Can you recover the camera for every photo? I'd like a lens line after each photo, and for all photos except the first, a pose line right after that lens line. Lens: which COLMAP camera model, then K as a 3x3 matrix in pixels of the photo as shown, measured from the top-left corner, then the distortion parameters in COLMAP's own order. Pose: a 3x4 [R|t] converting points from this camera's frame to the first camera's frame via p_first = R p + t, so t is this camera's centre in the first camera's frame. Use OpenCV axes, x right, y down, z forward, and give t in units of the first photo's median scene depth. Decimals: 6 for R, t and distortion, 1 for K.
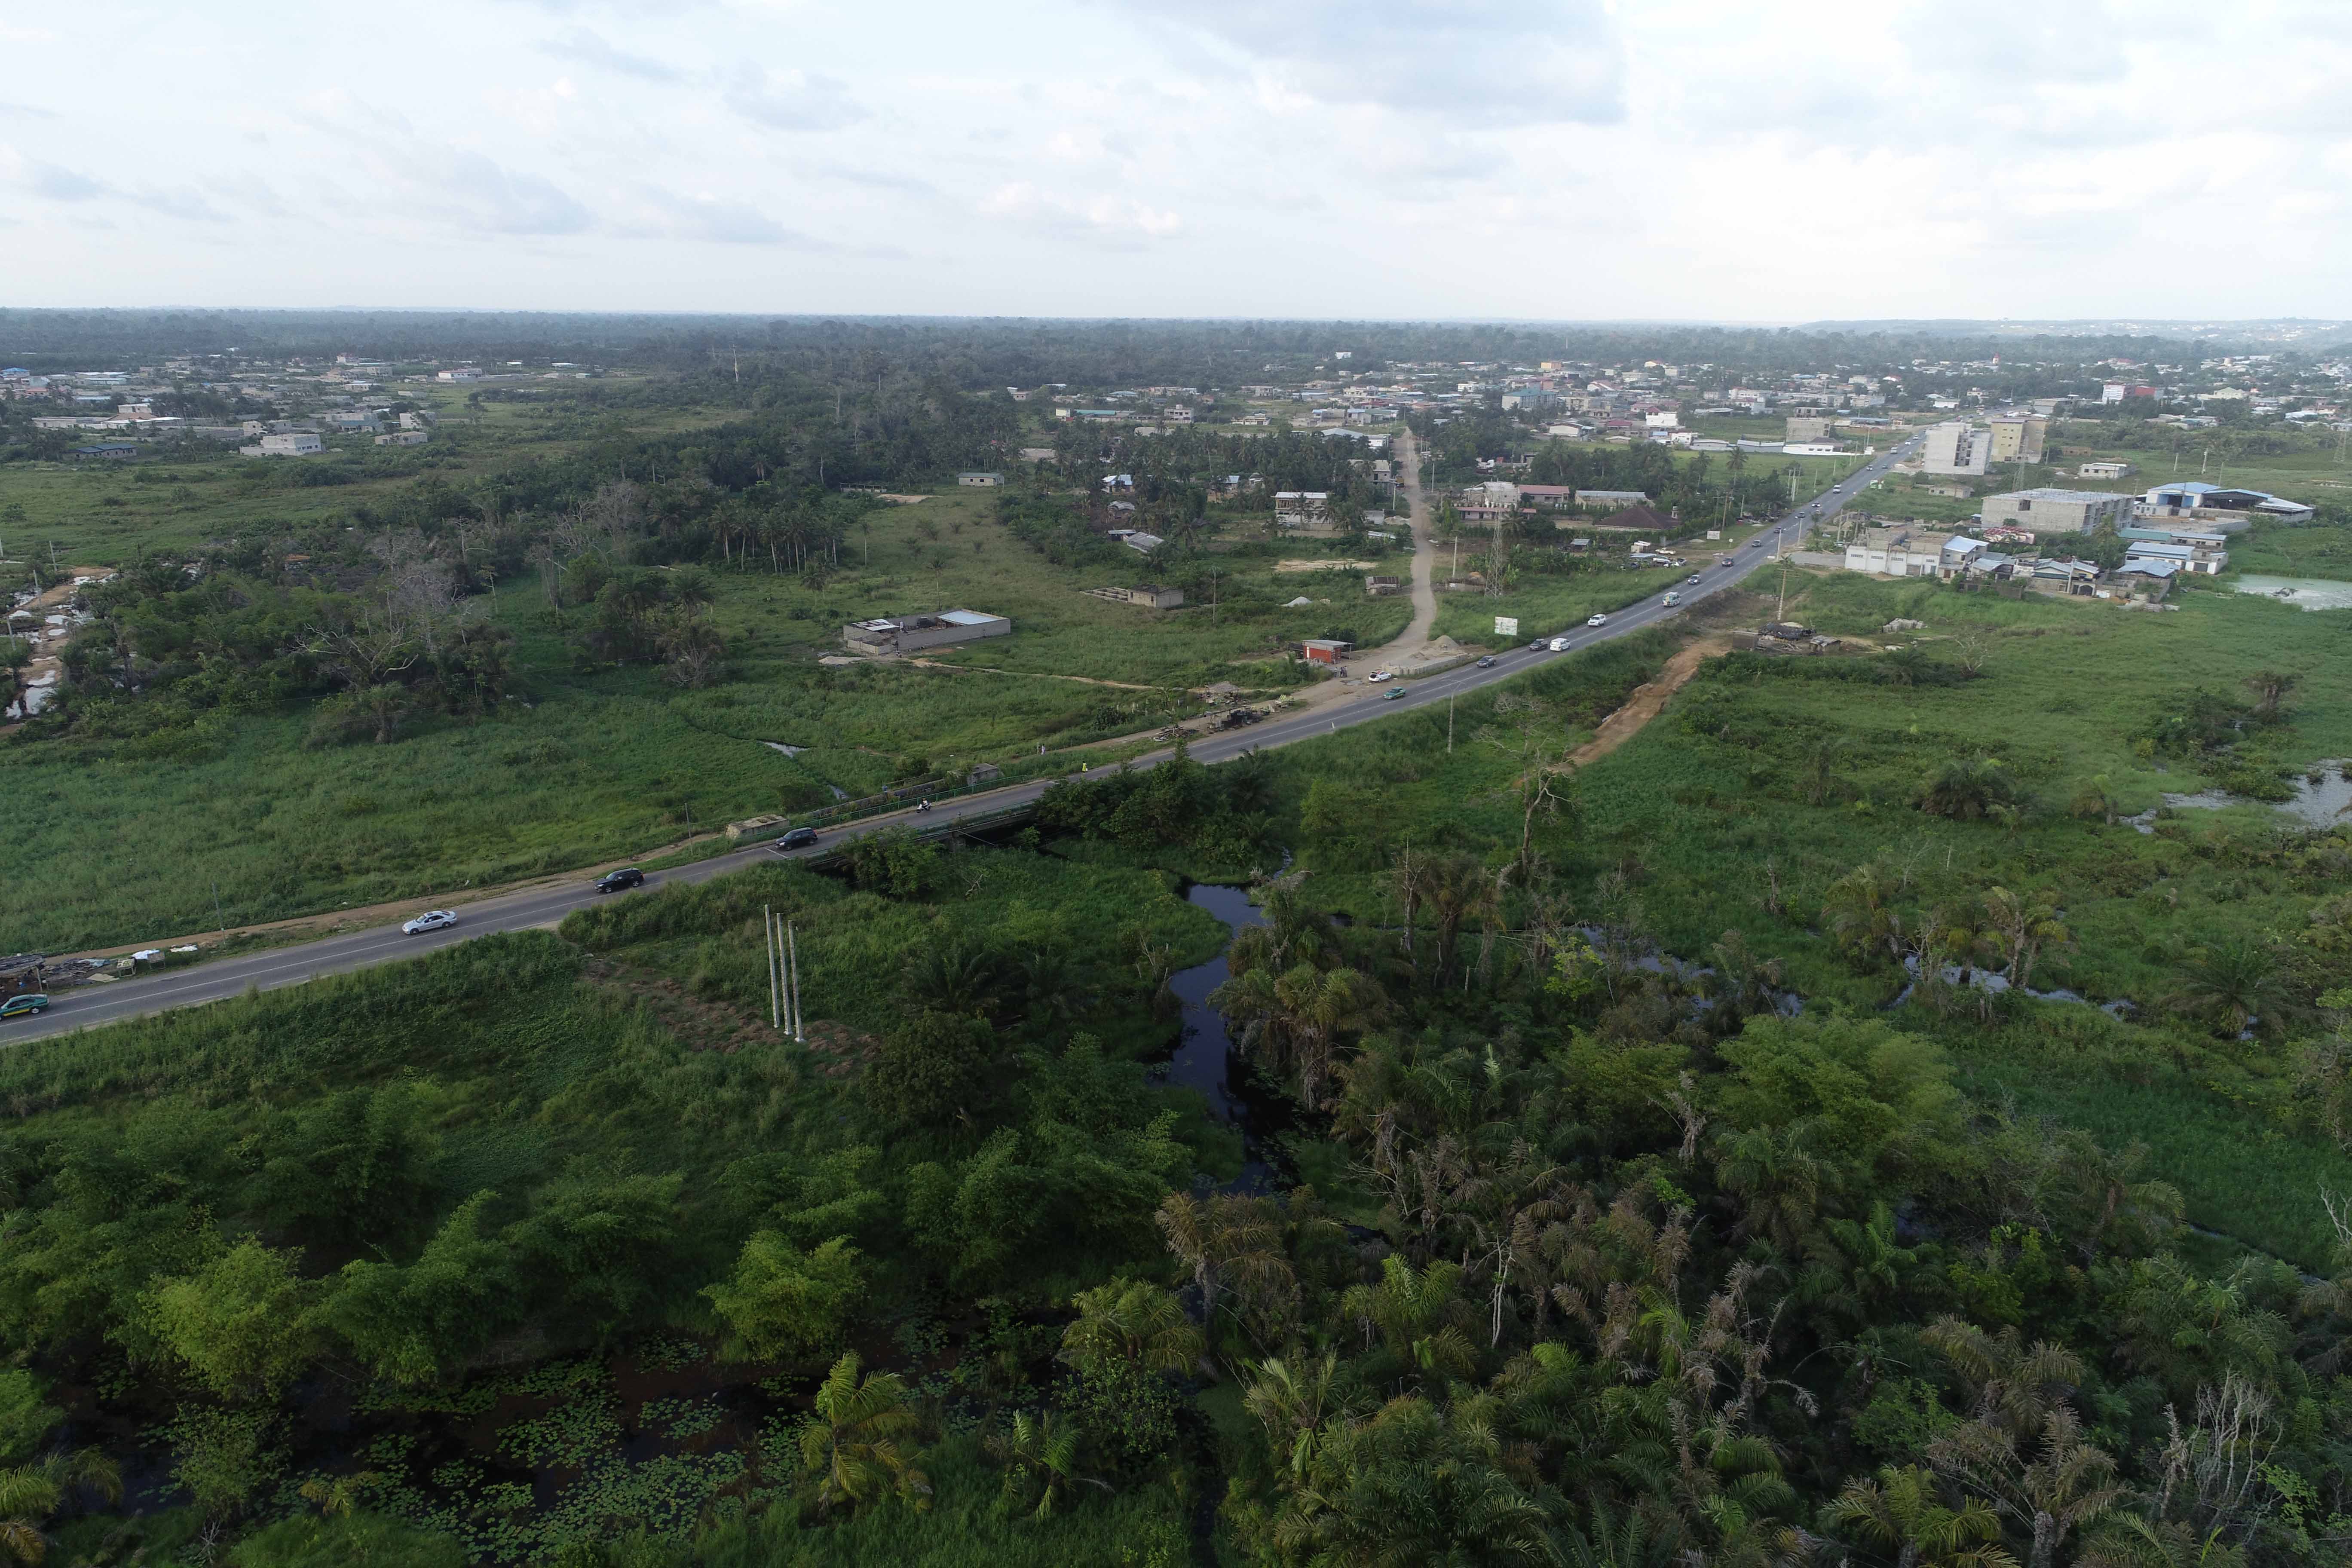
lens RADIAL K [[1576.7, 0, 1170.0], [0, 1576.7, 772.4], [0, 0, 1]] dist [0.000044, 0.001666]
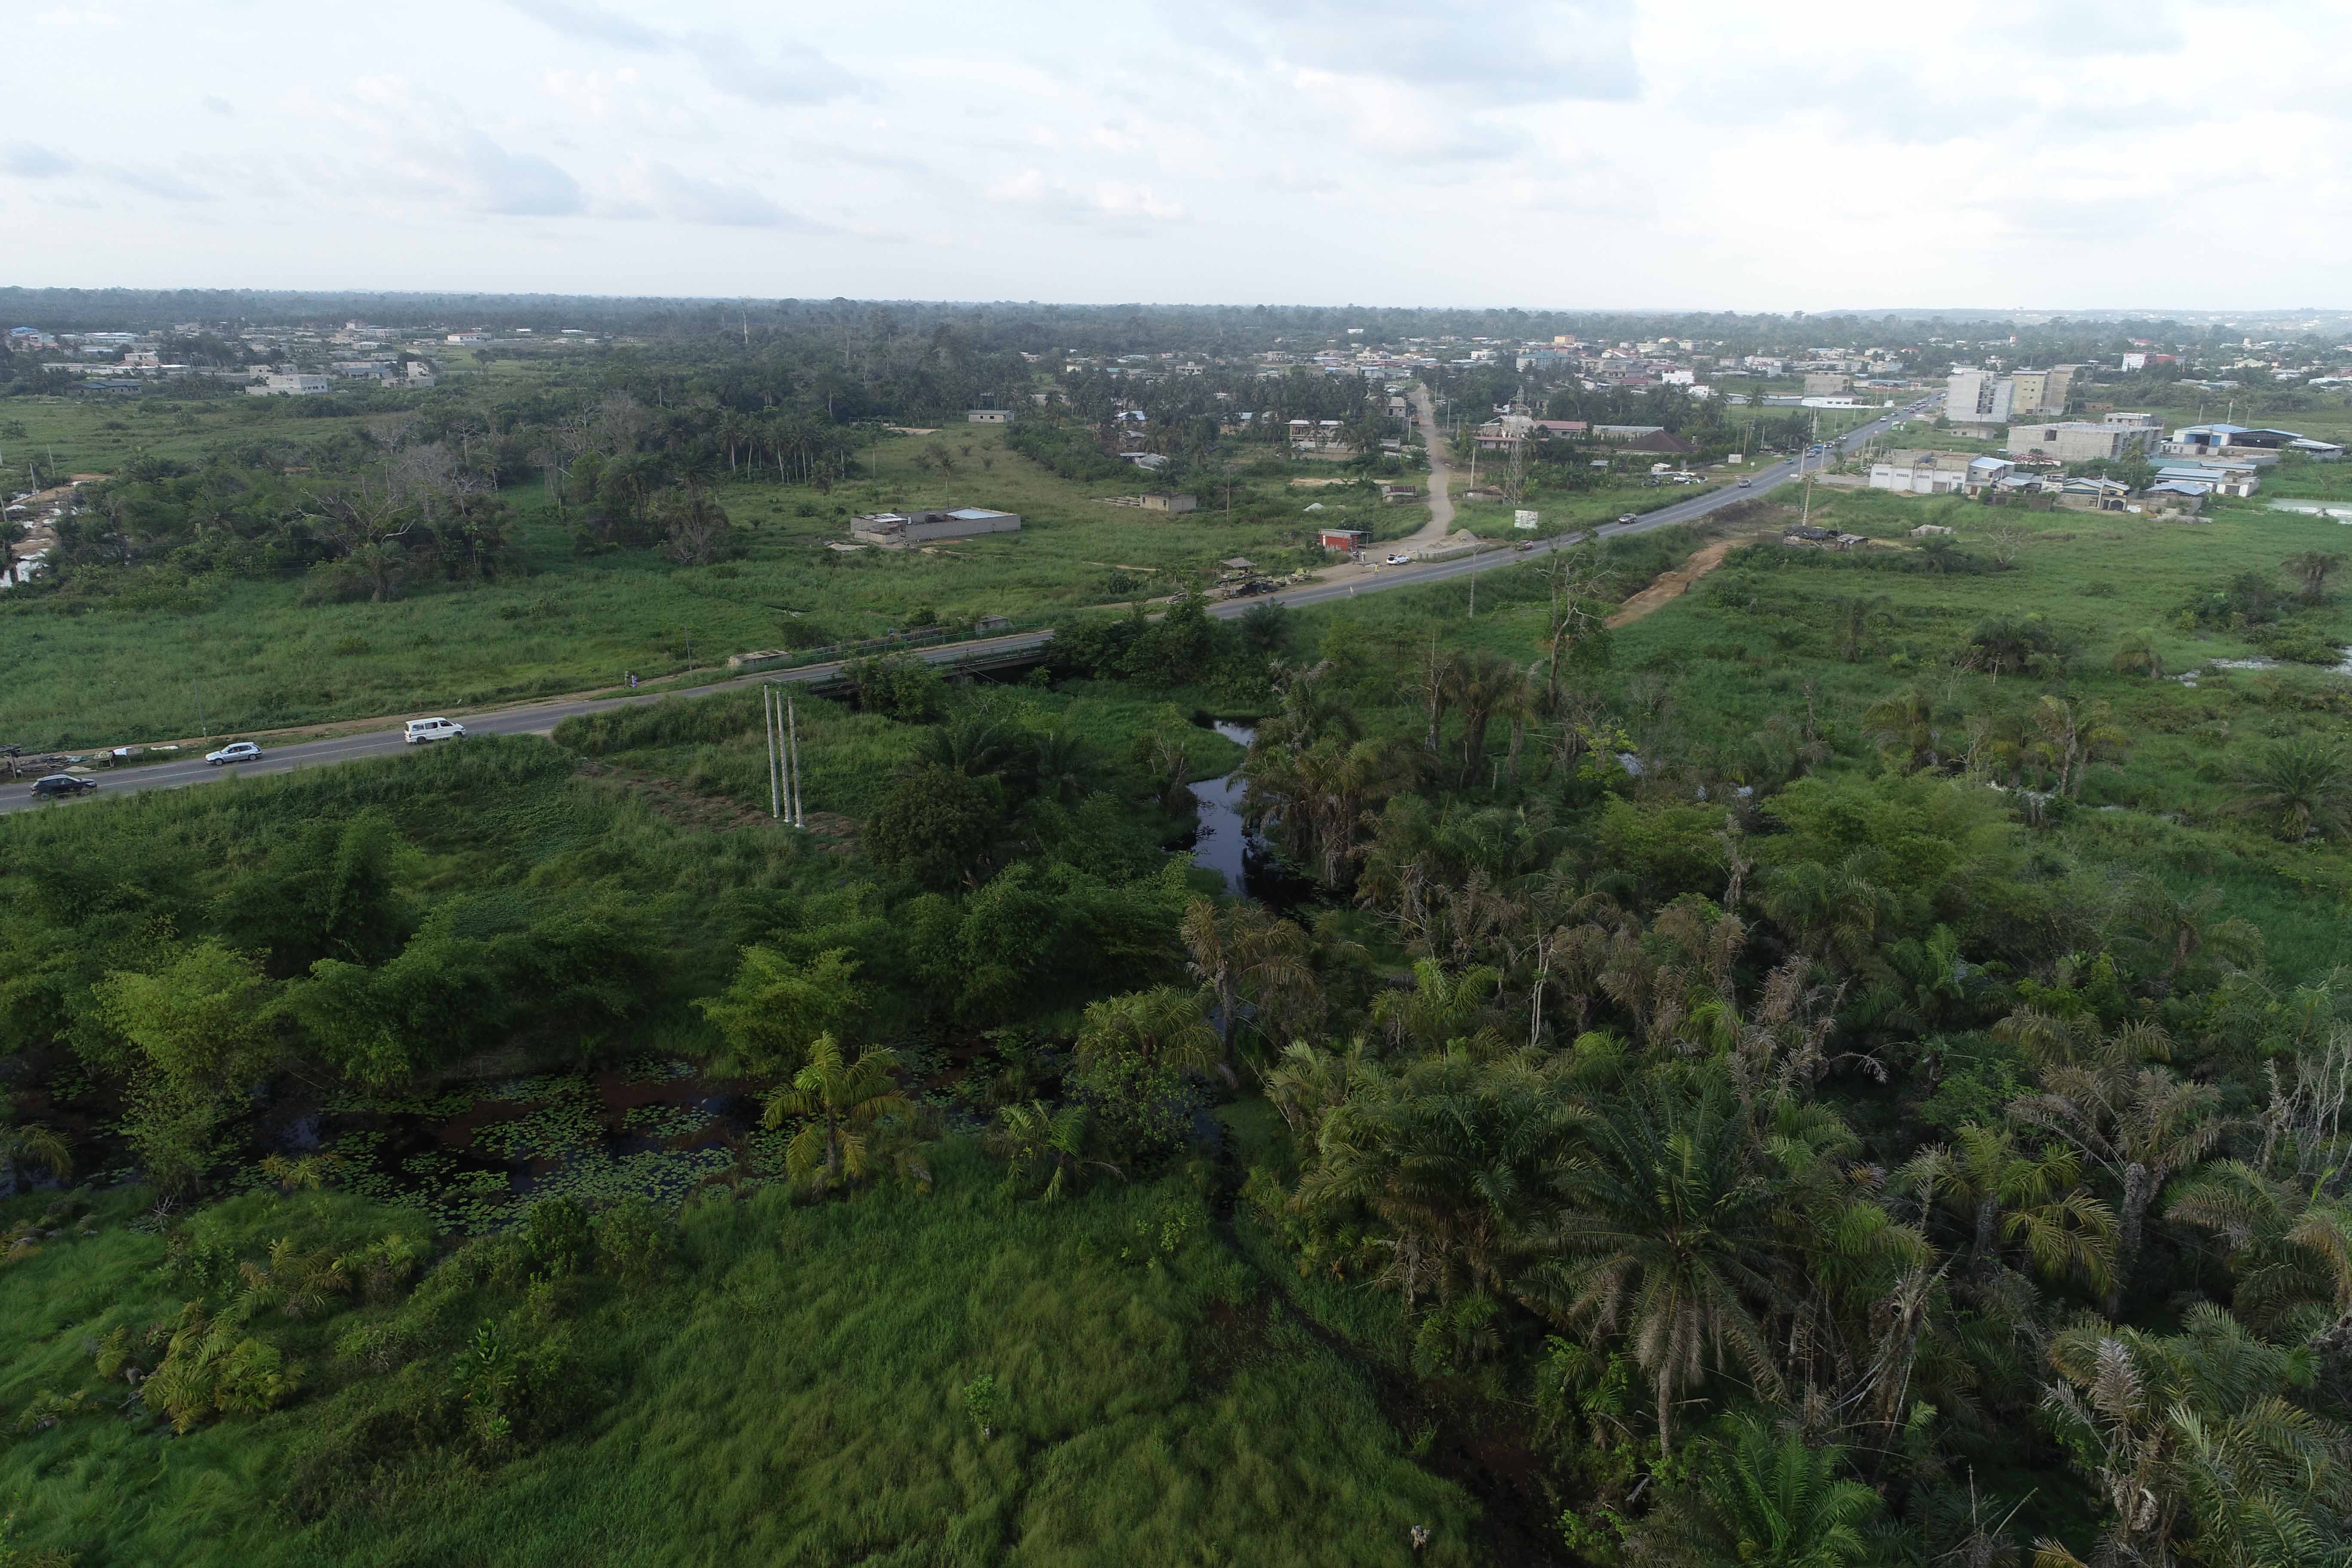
lens RADIAL K [[1576.7, 0, 1170.5], [0, 1576.7, 771.8], [0, 0, 1]] dist [0.000044, 0.001666]
pose [[0.999955, 0.008339, -0.004511, -0.003901], [-0.008292, 0.999913, 0.010246, 0.101857], [0.004596, -0.010209, 0.999937, 0.033182]]
